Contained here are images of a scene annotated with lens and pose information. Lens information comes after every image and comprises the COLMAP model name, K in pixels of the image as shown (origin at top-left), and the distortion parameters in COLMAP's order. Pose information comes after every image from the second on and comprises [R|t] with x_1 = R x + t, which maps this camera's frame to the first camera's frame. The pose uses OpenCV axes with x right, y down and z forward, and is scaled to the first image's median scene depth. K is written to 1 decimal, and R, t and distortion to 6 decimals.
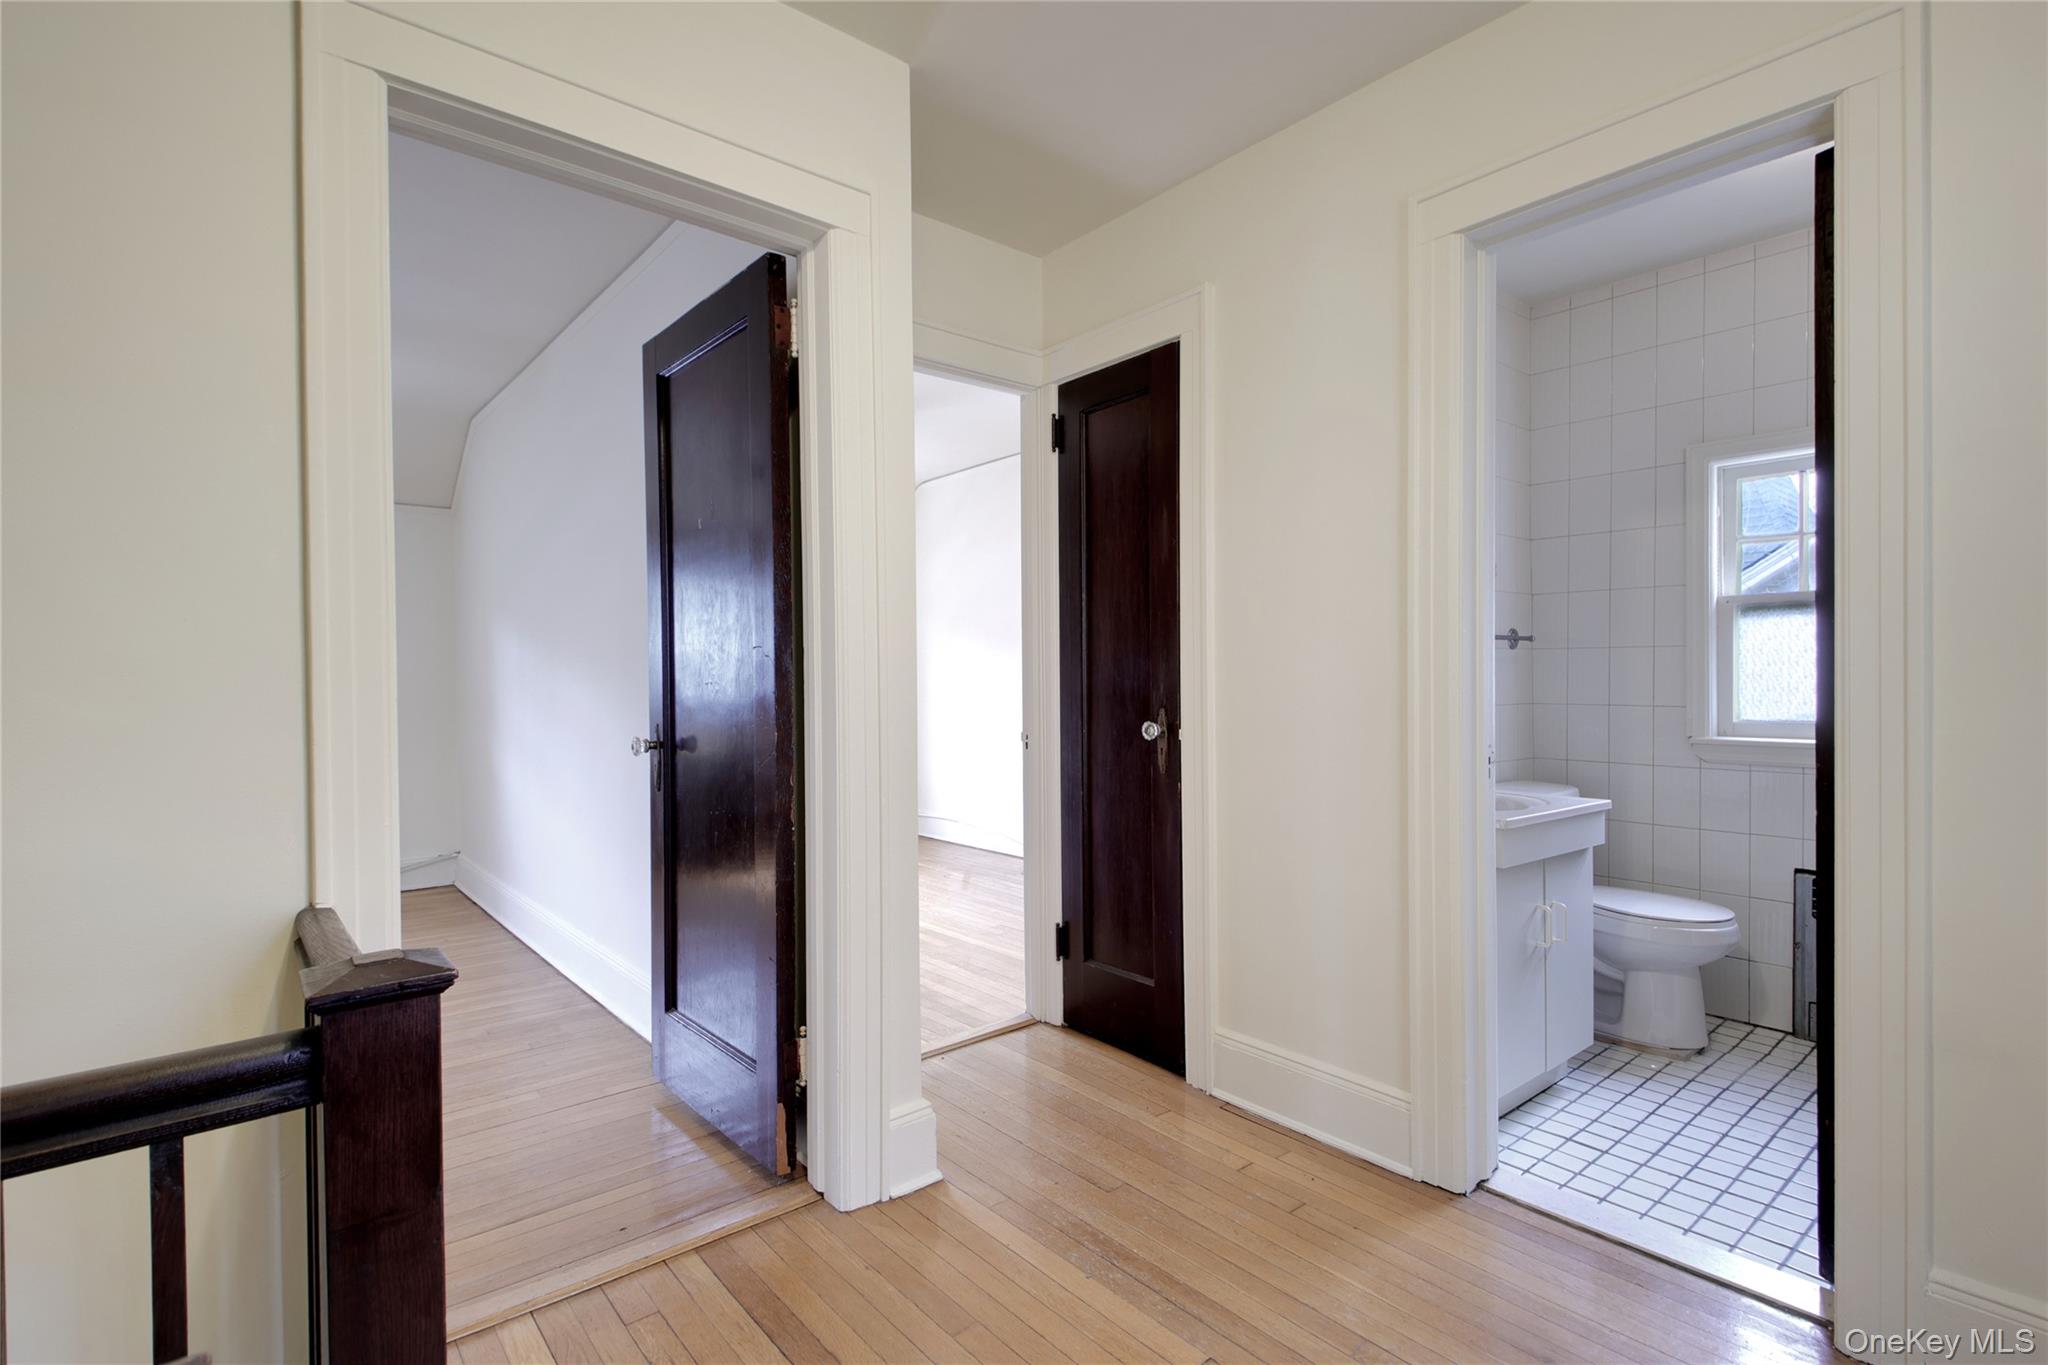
lens RADIAL K [[951.4, 0, 1039.1], [0, 951.4, 701.5], [0, 0, 1]] dist [0.013733, -0.004081]
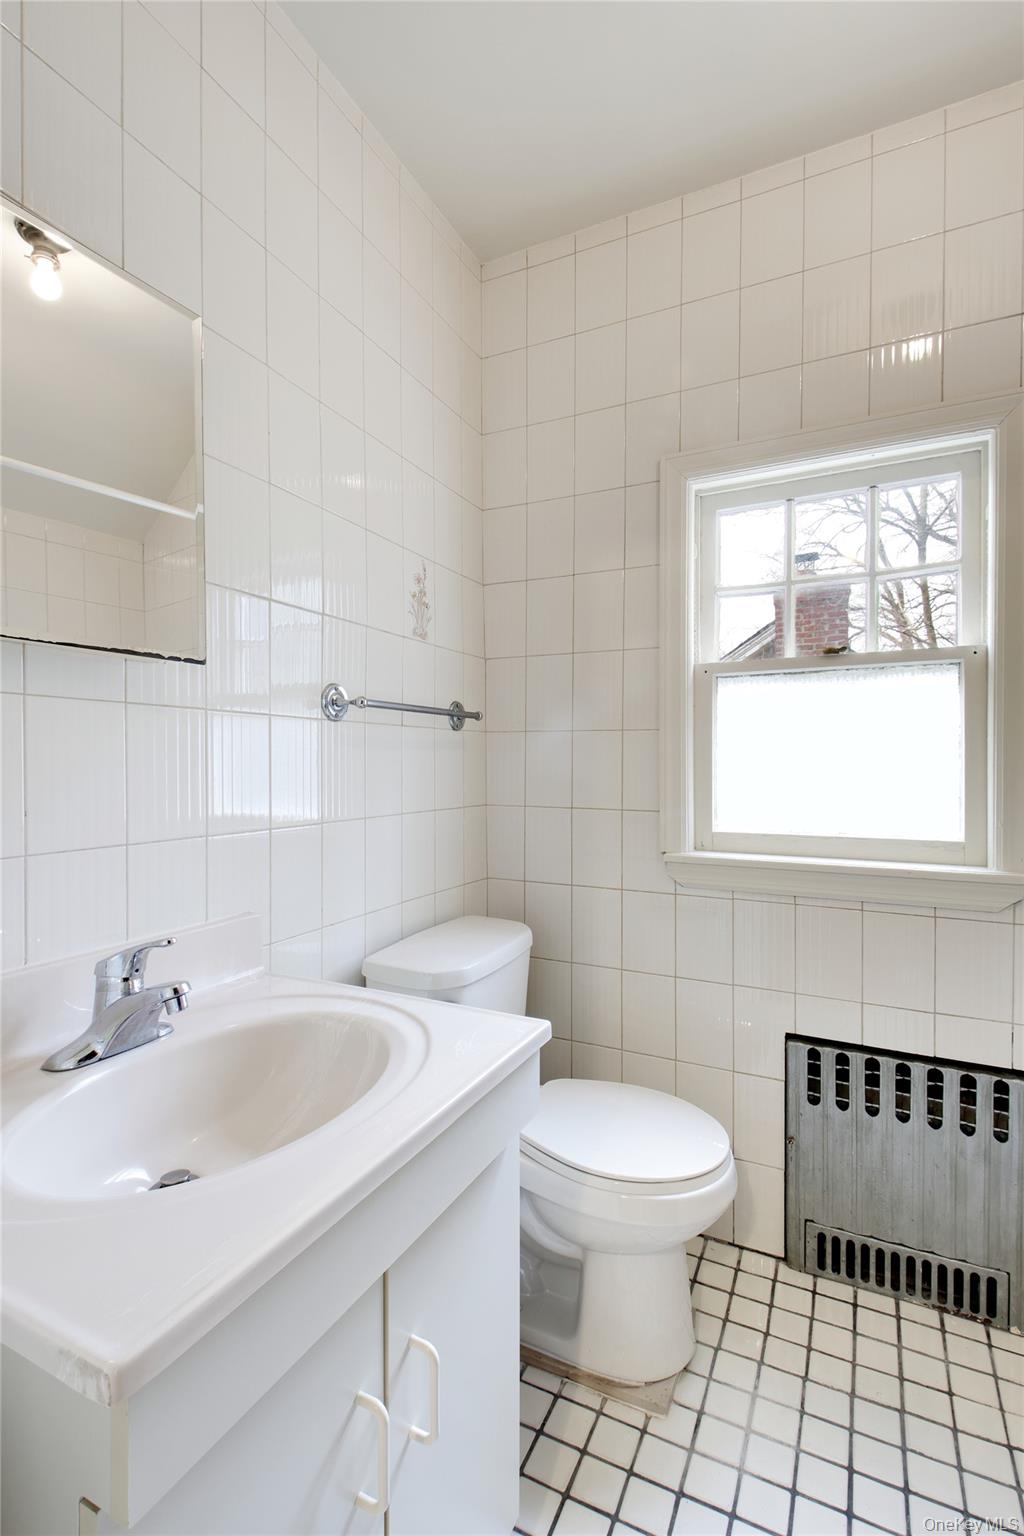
lens RADIAL K [[713.6, 0, 508.3], [0, 713.6, 767.6], [0, 0, 1]] dist [0.013733, -0.004081]
pose [[0.917021, 0.007116, 0.398775, 0.356566], [-0.000462, 0.999859, -0.016779, -0.019975], [-0.398838, 0.015202, 0.916895, 0.553230]]
